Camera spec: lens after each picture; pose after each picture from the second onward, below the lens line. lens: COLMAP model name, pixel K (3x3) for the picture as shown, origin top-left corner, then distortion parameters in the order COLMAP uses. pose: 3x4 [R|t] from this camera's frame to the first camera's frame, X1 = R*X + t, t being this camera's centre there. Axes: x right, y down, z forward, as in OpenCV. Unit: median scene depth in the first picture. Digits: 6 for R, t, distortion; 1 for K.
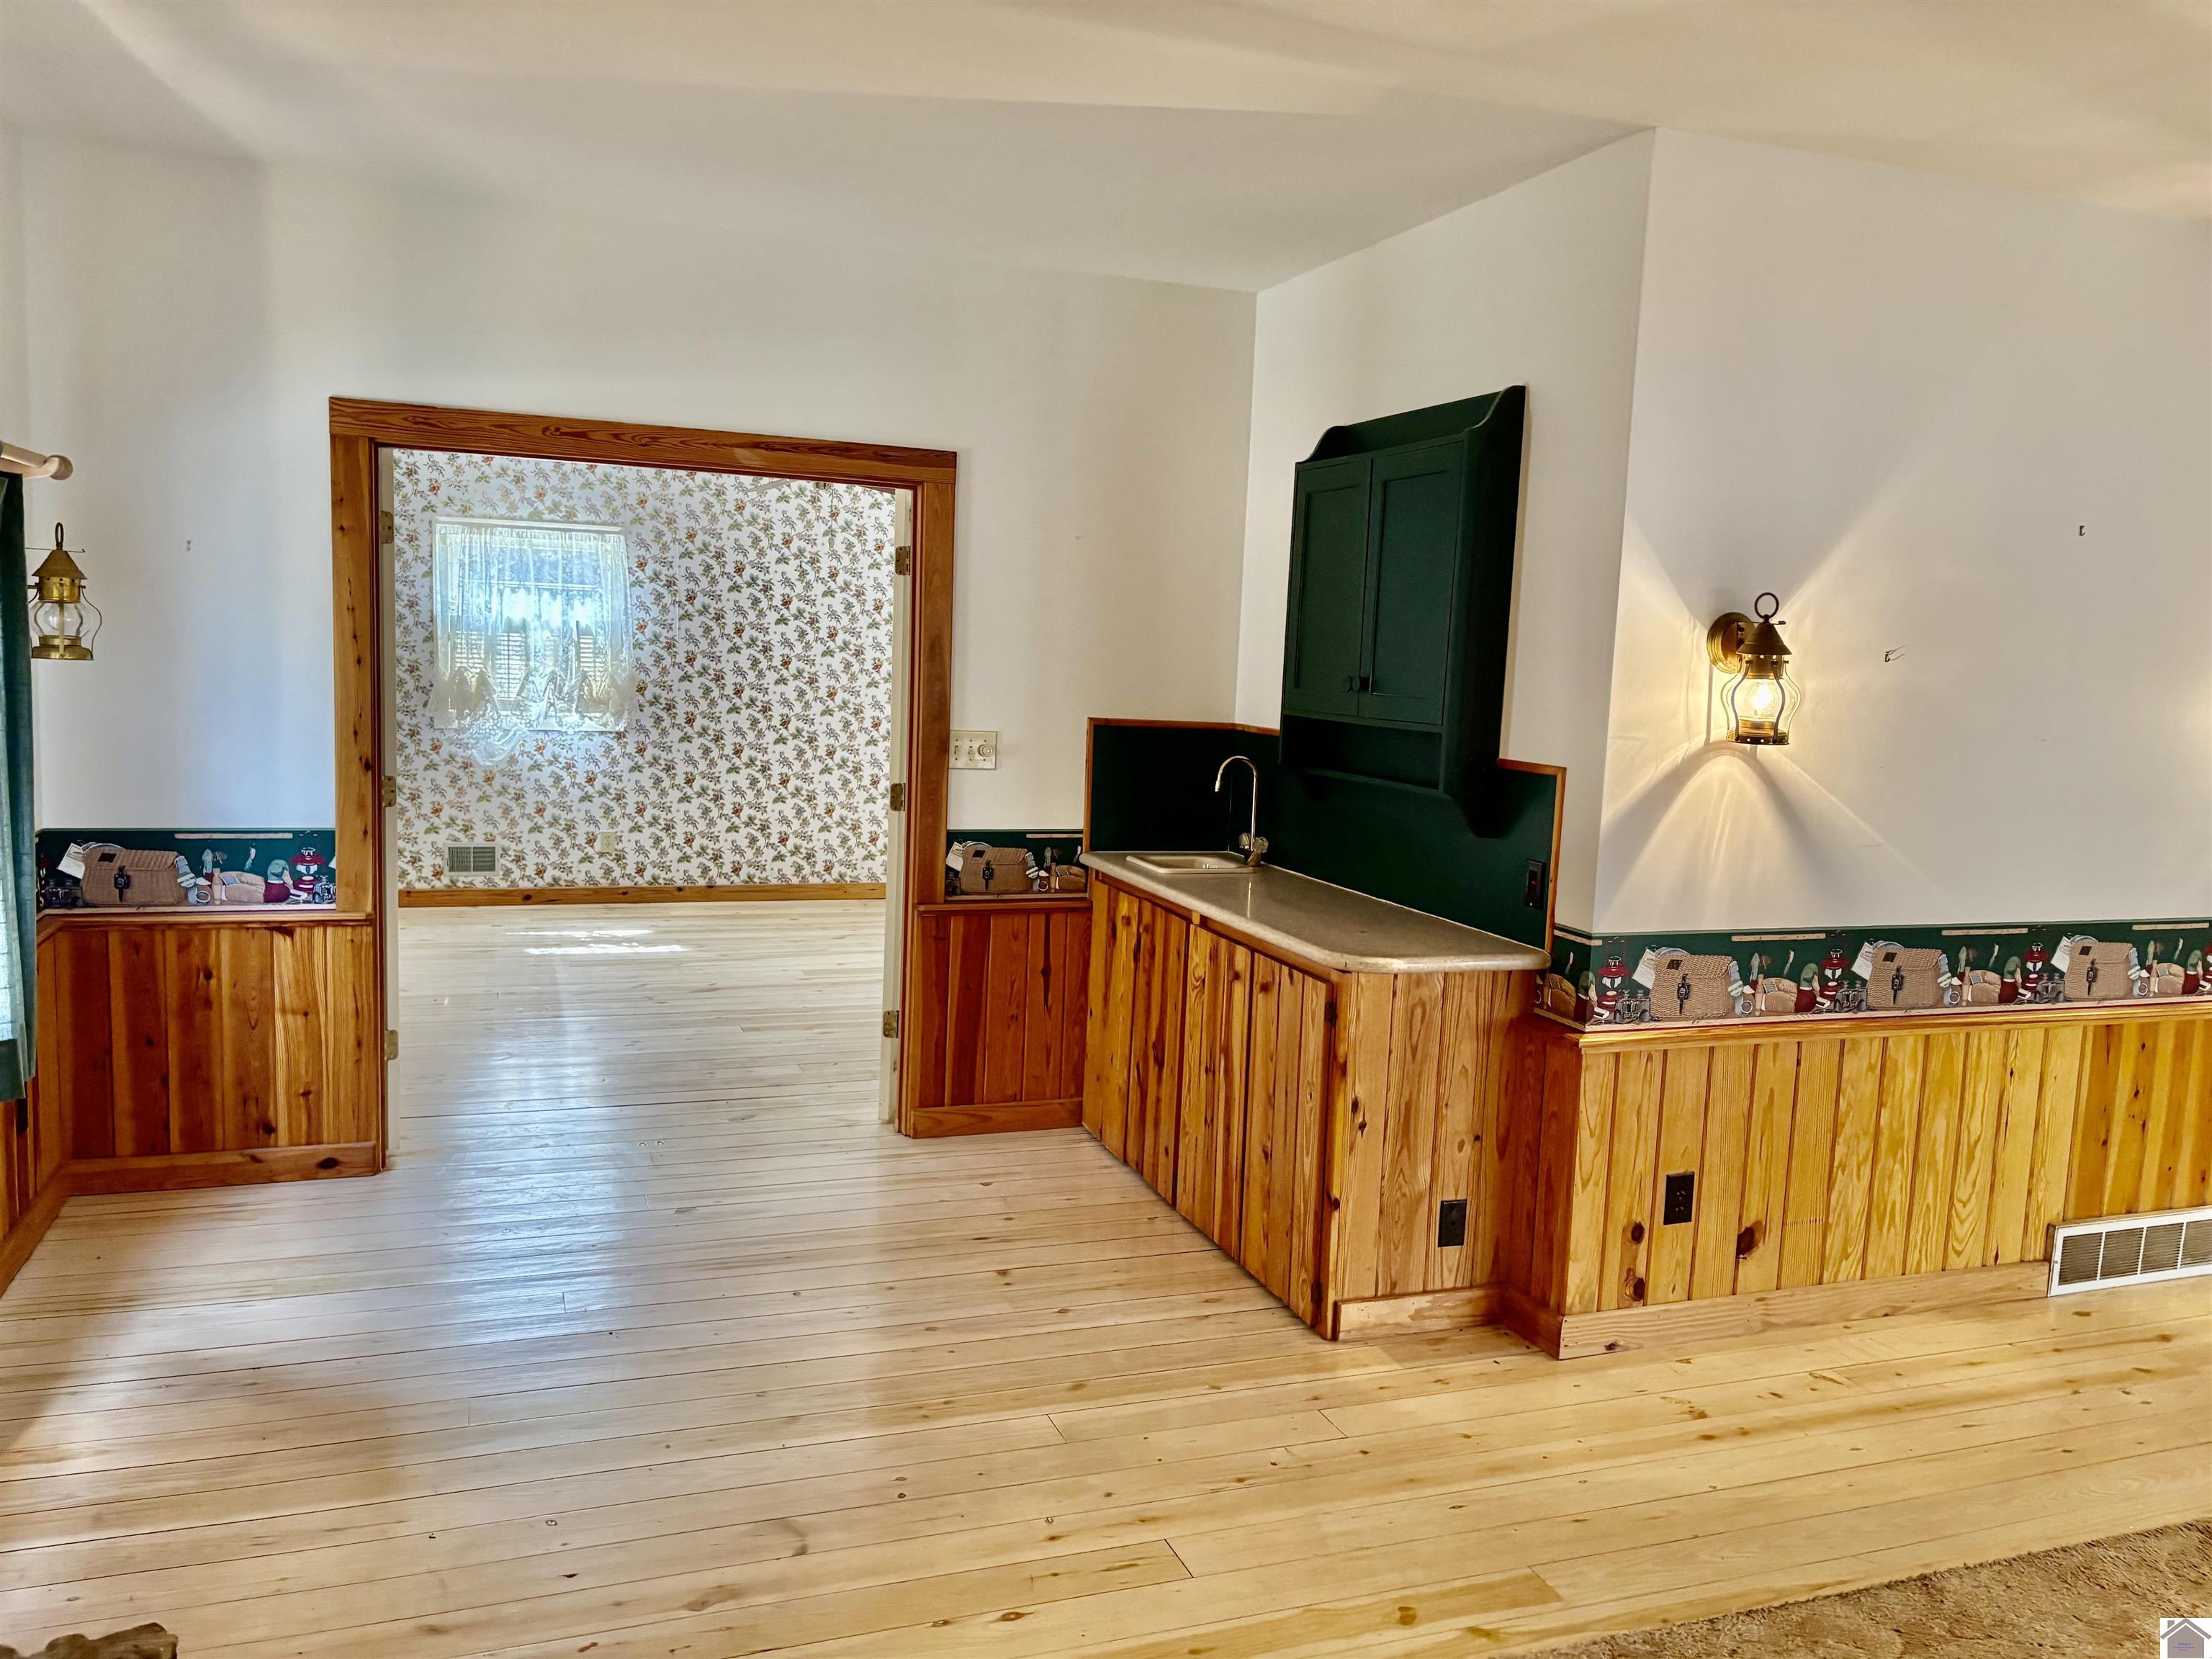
lens RADIAL K [[1668.8, 0, 1106.0], [0, 1668.8, 829.5], [0, 0, 1]] dist [0.004177, -0.008013]
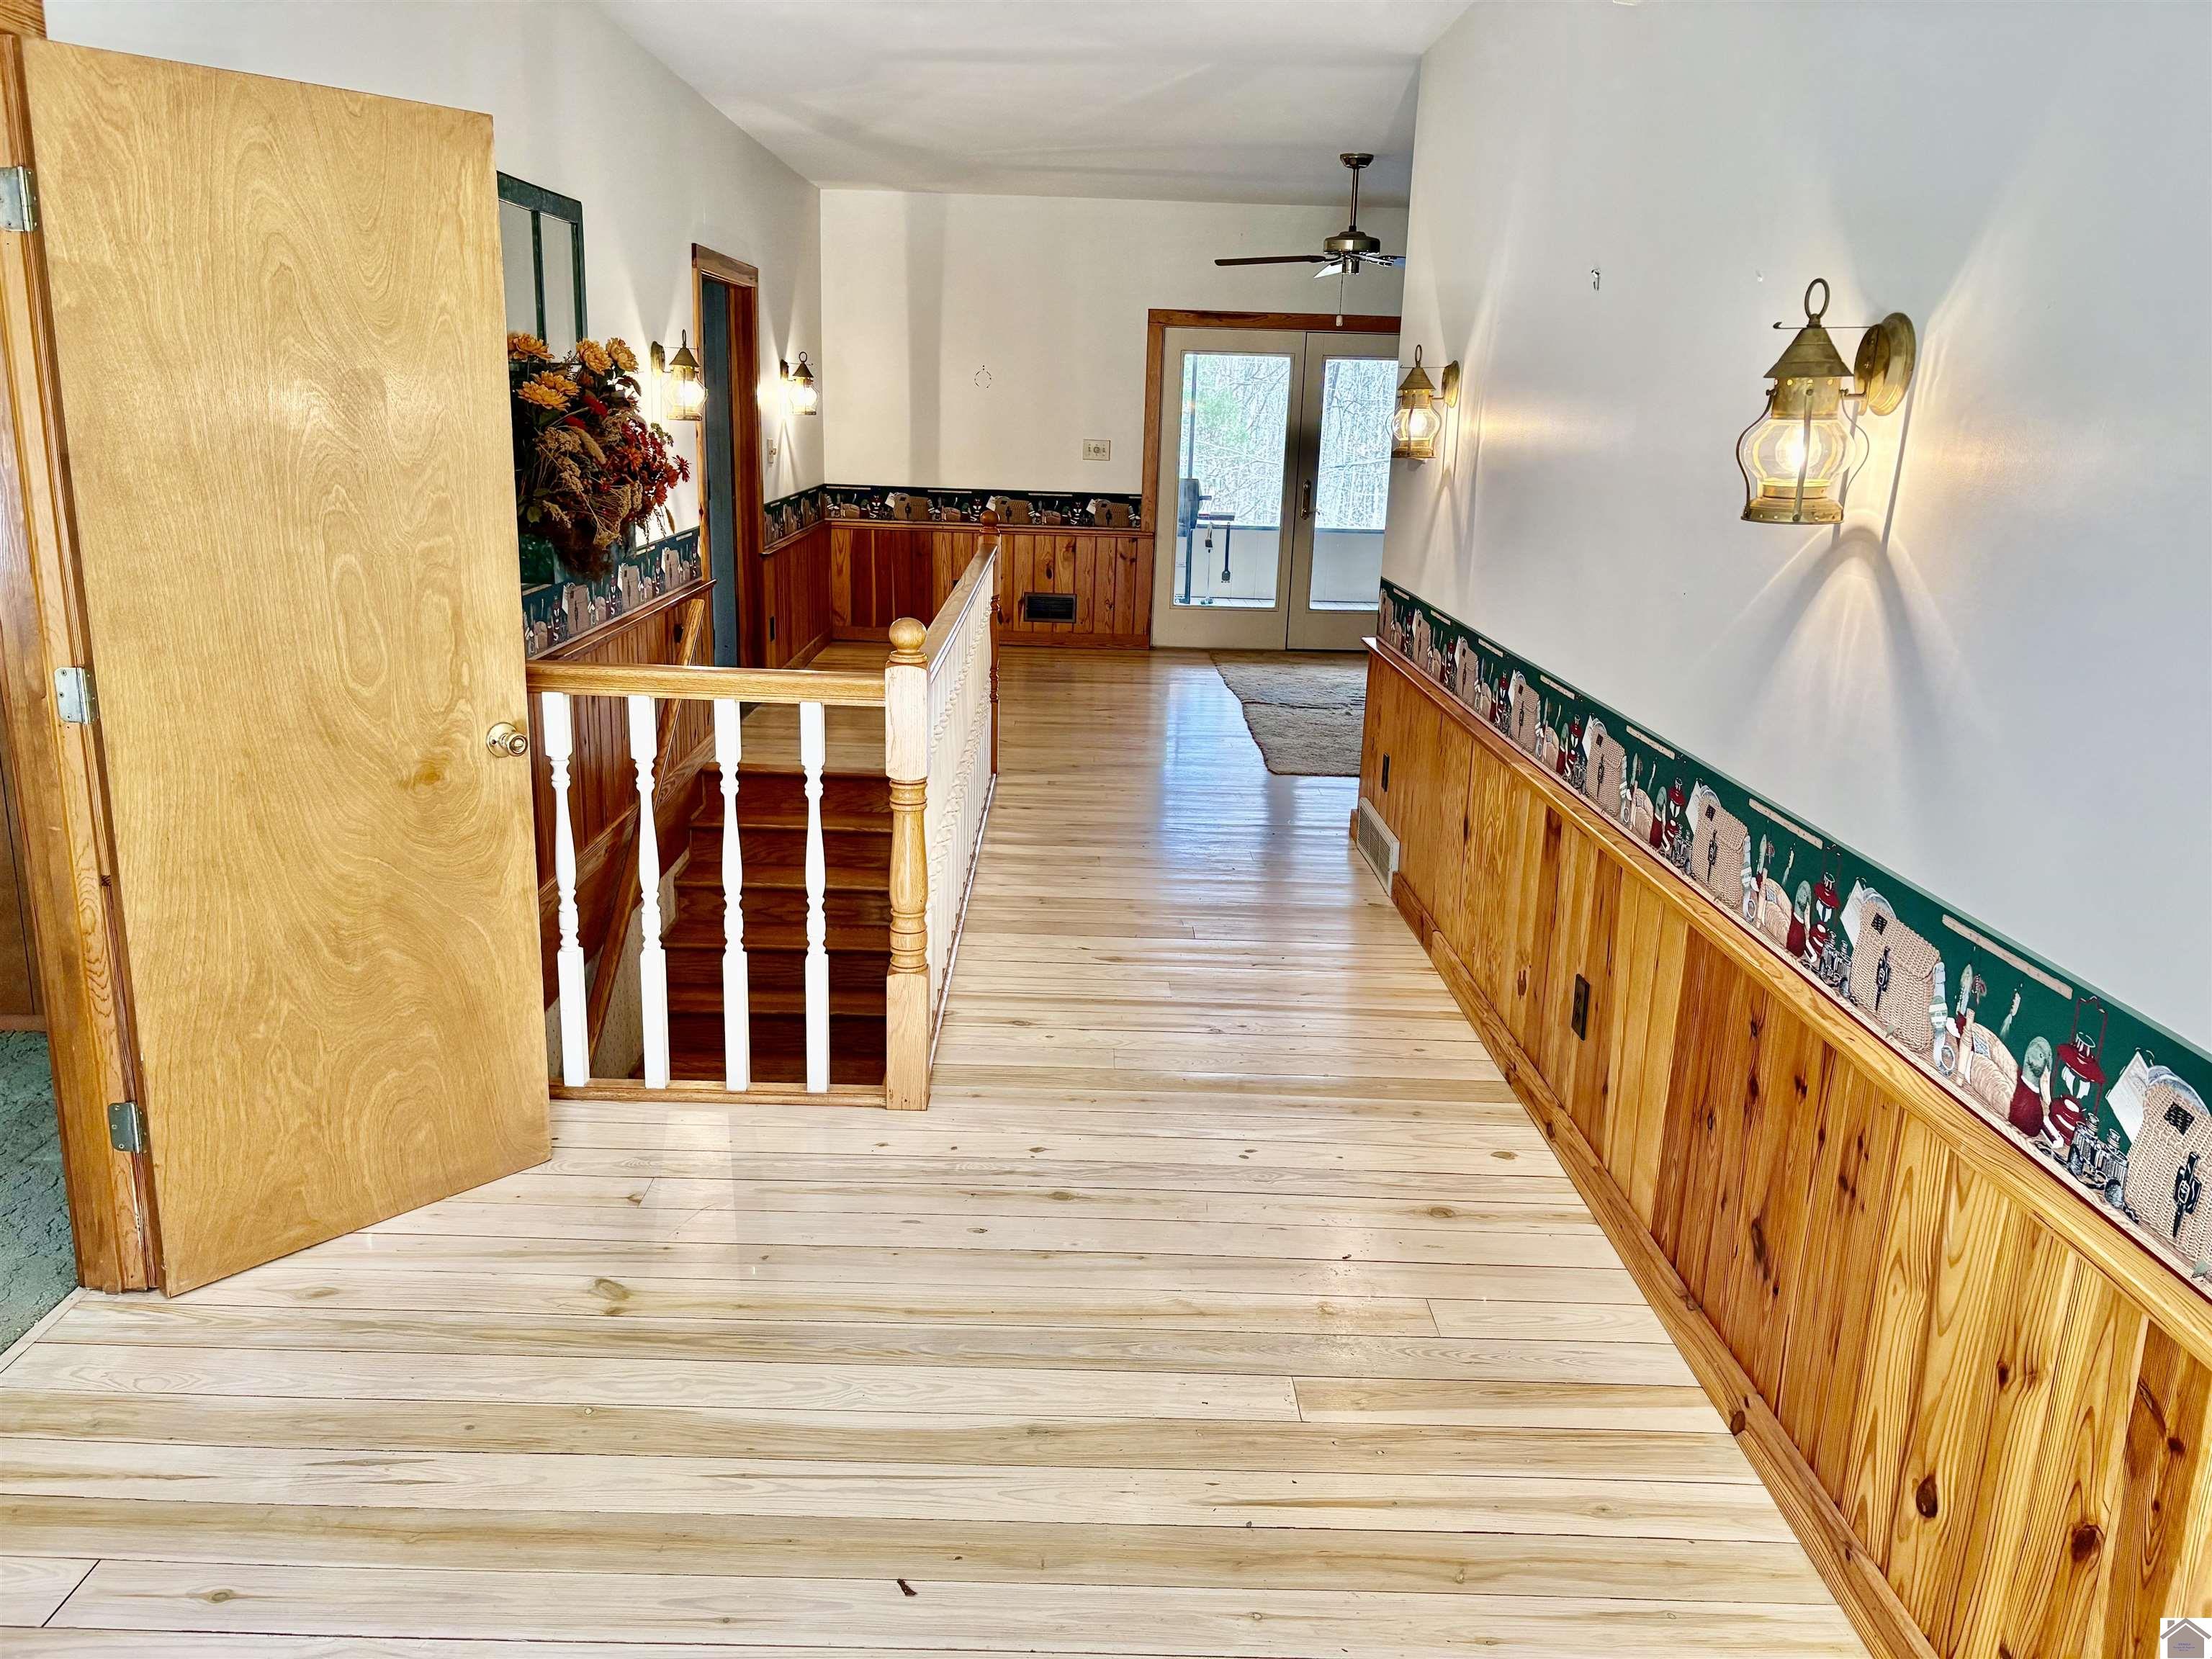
lens RADIAL K [[1668.8, 0, 1106.0], [0, 1668.8, 829.5], [0, 0, 1]] dist [0.004177, -0.008013]
pose [[-0.331874, 0.180863, -0.925823, 0.959490], [-0.152806, 0.958179, 0.241959, -0.052932], [0.930865, 0.221771, -0.290358, 0.888390]]
